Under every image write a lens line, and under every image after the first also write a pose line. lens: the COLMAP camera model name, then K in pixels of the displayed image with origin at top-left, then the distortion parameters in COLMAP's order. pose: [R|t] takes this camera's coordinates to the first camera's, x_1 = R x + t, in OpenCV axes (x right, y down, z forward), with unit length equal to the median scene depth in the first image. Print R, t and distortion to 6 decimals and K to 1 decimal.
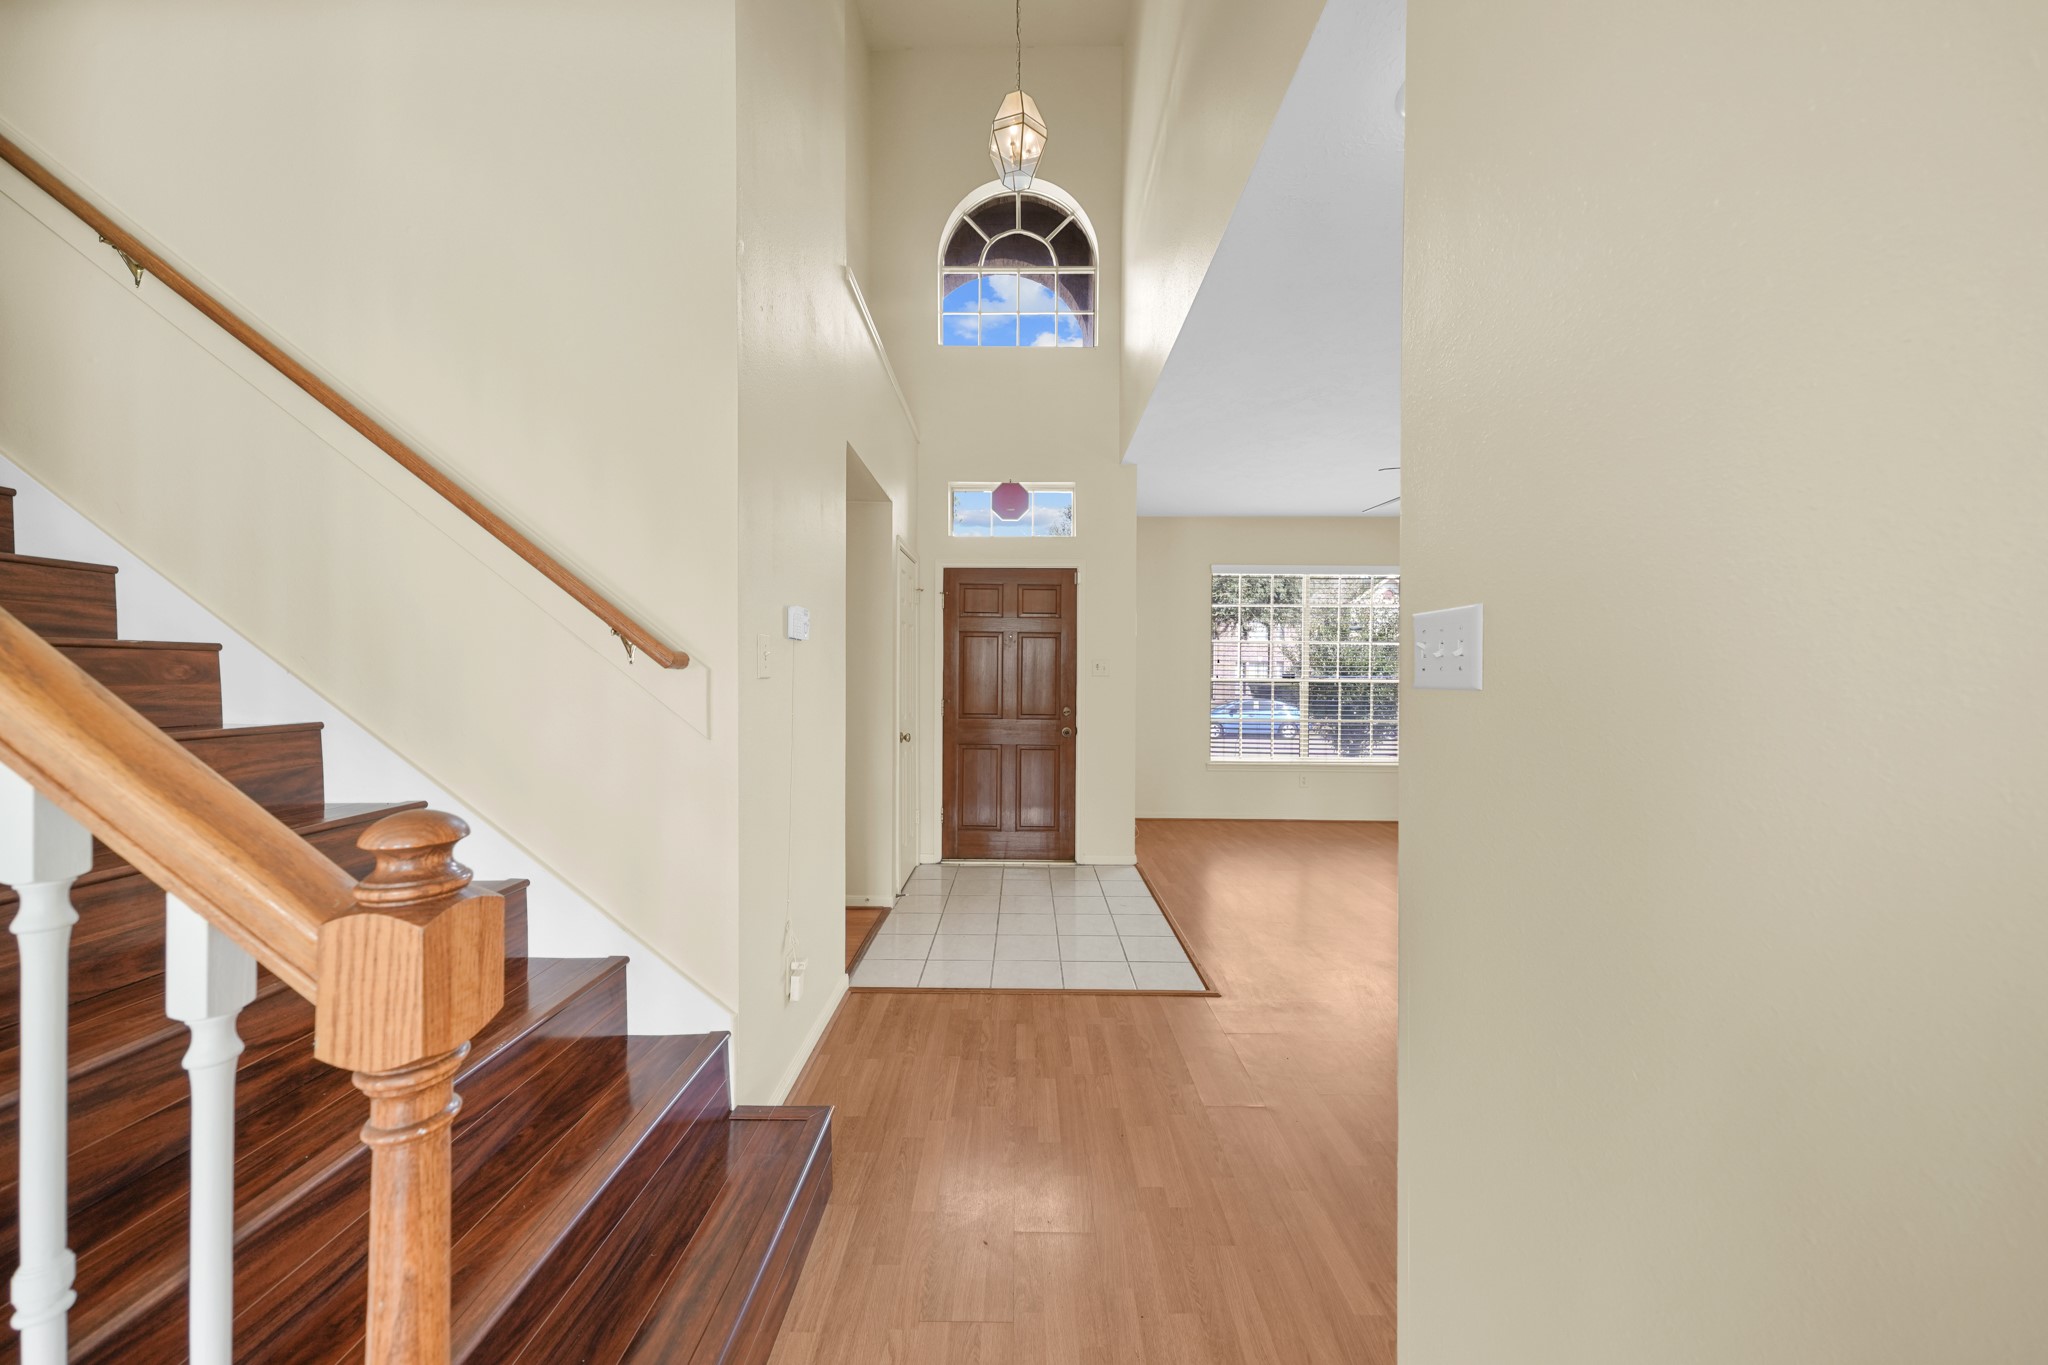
lens RADIAL K [[700.2, 0, 1017.6], [0, 700.2, 677.5], [0, 0, 1]] dist [0.000185, 0.000020]
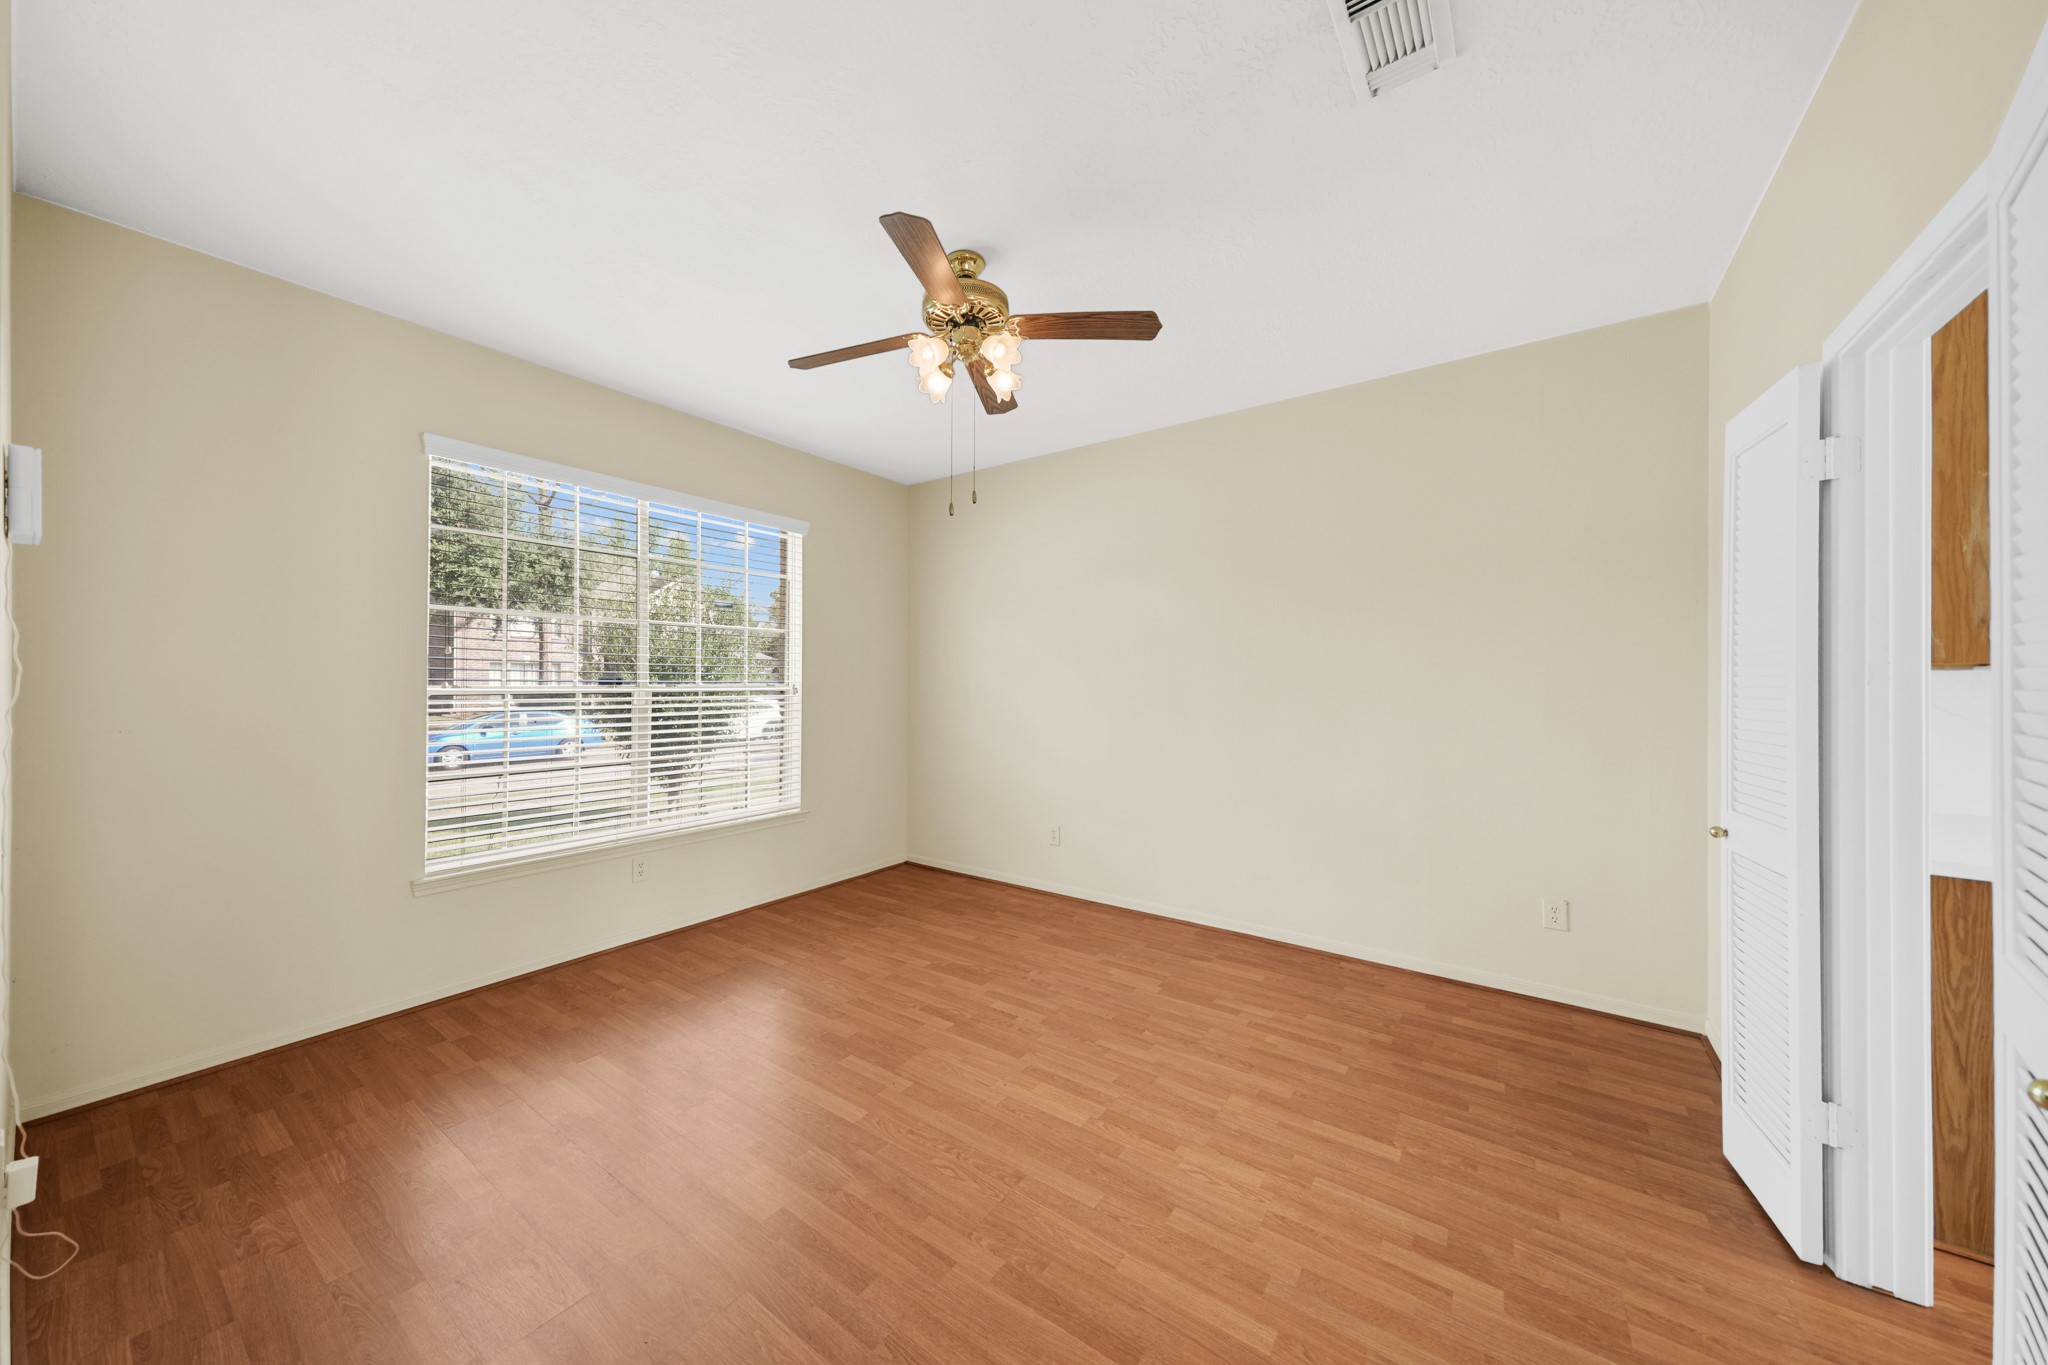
lens RADIAL K [[700.2, 0, 1013.3], [0, 700.2, 681.2], [0, 0, 1]] dist [0.000185, 0.000020]
pose [[0.587189, -0.004018, 0.809440, 0.044737], [0.002965, 0.999992, 0.002813, -0.000969], [-0.809444, 0.000748, 0.587196, 0.144691]]
